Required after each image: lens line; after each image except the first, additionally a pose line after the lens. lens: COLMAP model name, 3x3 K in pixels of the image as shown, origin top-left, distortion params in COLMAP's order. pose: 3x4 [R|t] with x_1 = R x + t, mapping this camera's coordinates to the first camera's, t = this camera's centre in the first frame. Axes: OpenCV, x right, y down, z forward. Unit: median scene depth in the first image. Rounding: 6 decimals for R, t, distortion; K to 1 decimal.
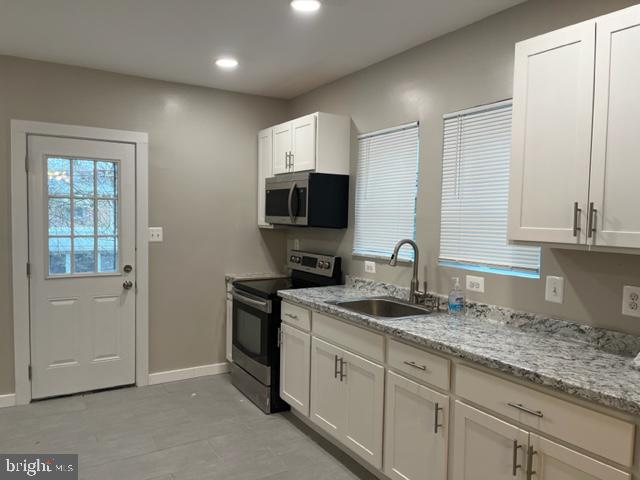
lens RADIAL K [[484.9, 0, 319.2], [0, 484.9, 242.0], [0, 0, 1]] dist [0.038251, -0.027389]
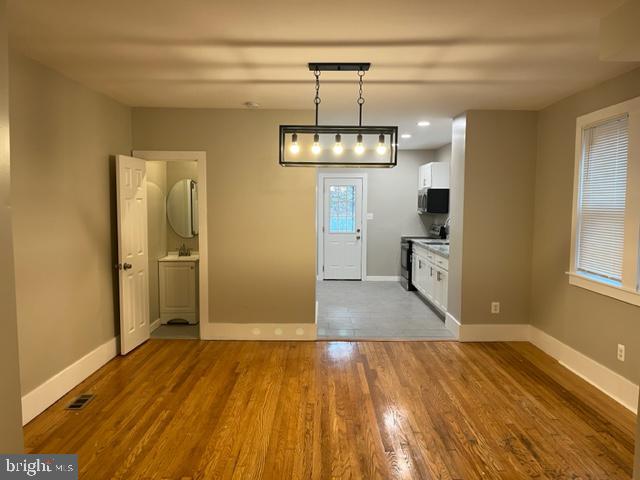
lens RADIAL K [[484.9, 0, 317.2], [0, 484.9, 238.5], [0, 0, 1]] dist [0.038251, -0.027389]
pose [[0.849022, 0.023732, -0.527824, 0.704338], [-0.016962, 0.999700, 0.017663, 0.055369], [0.528085, -0.006043, 0.849170, -1.149313]]
